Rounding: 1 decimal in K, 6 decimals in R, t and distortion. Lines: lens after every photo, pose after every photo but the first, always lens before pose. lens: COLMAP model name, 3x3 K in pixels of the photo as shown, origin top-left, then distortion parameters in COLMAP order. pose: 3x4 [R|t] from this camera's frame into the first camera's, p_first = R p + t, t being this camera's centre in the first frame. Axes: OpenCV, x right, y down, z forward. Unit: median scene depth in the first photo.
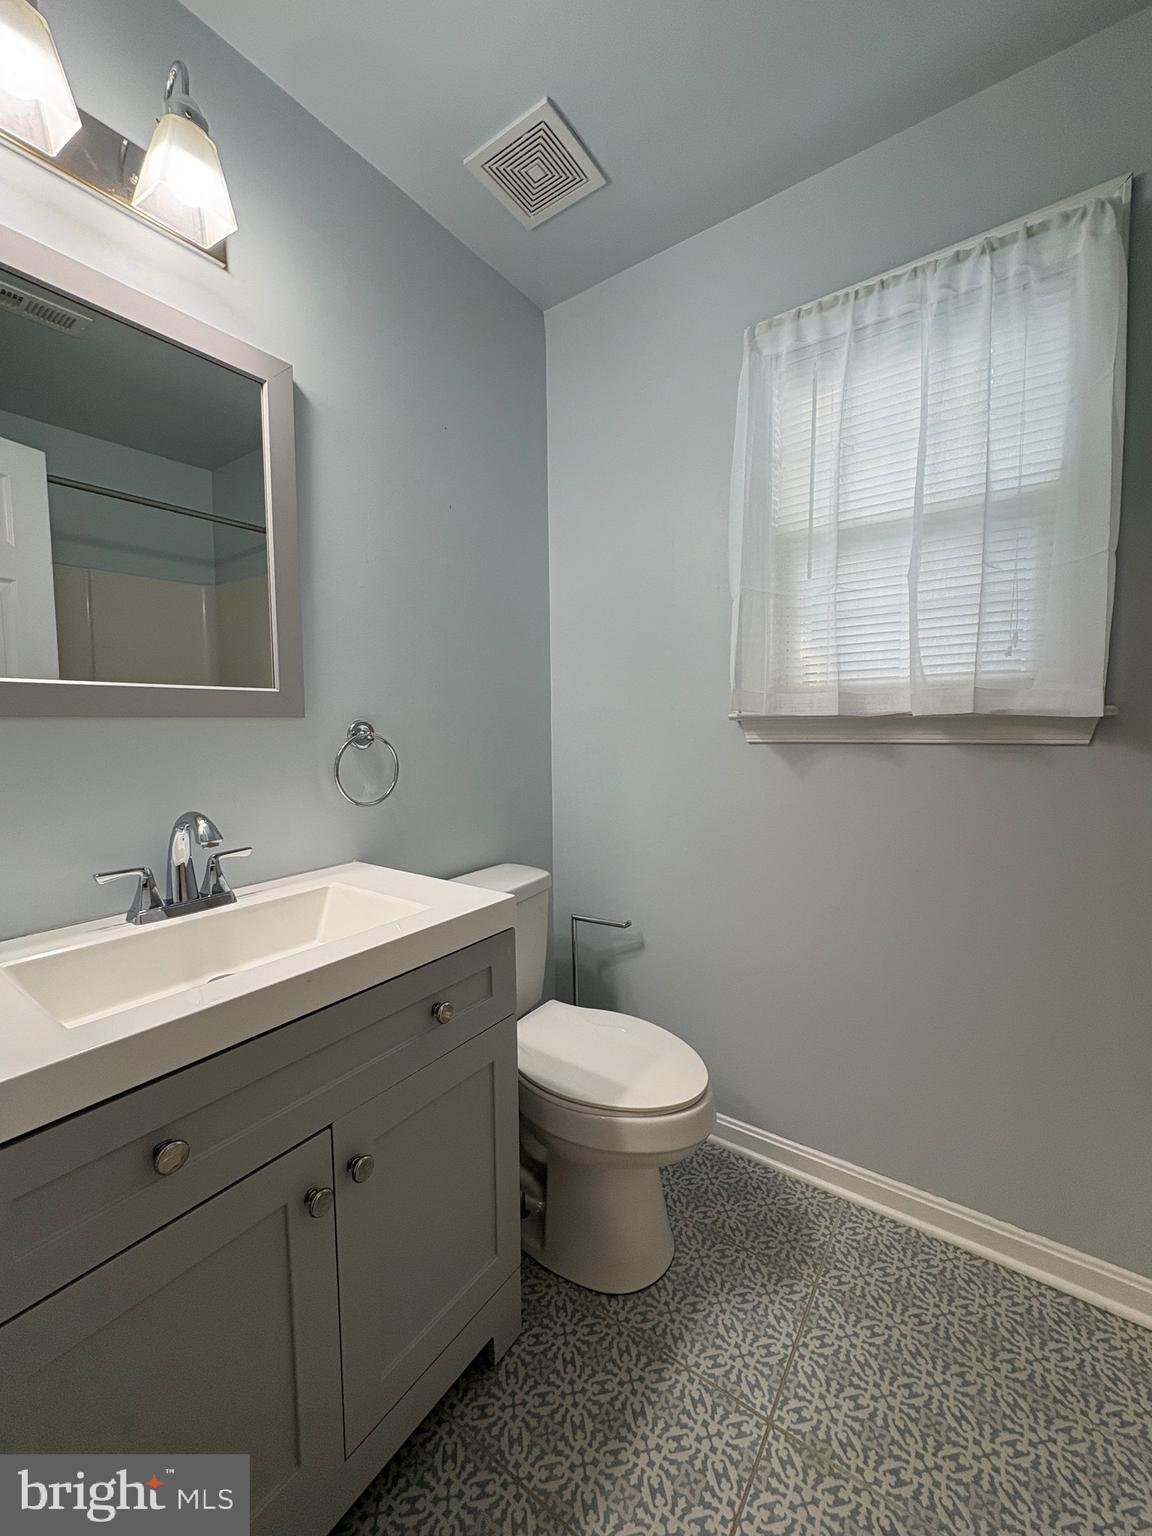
lens RADIAL K [[611.4, 0, 579.6], [0, 611.4, 765.9], [0, 0, 1]] dist [0.001006, 0.000824]
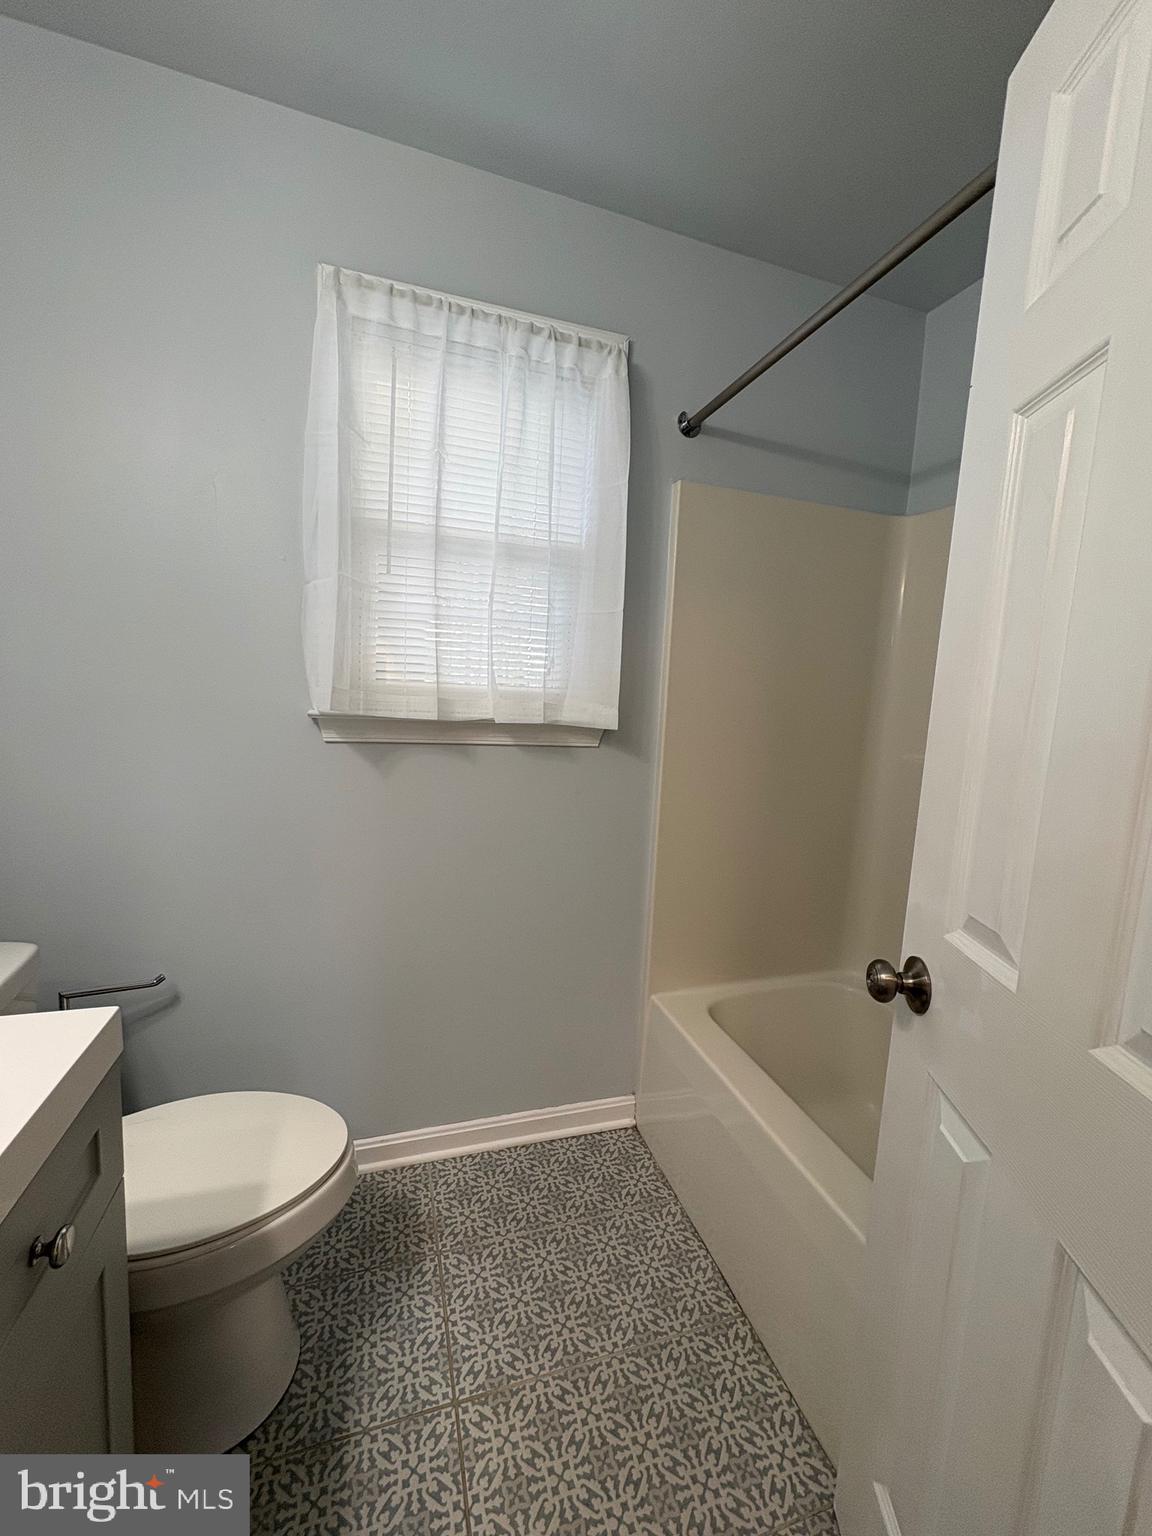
lens RADIAL K [[611.4, 0, 579.6], [0, 611.4, 765.9], [0, 0, 1]] dist [0.001006, 0.000824]
pose [[0.597787, -0.053449, 0.799871, -0.276911], [-0.000053, 0.997772, 0.066712, -0.076777], [-0.801655, -0.039922, 0.596452, 0.191750]]
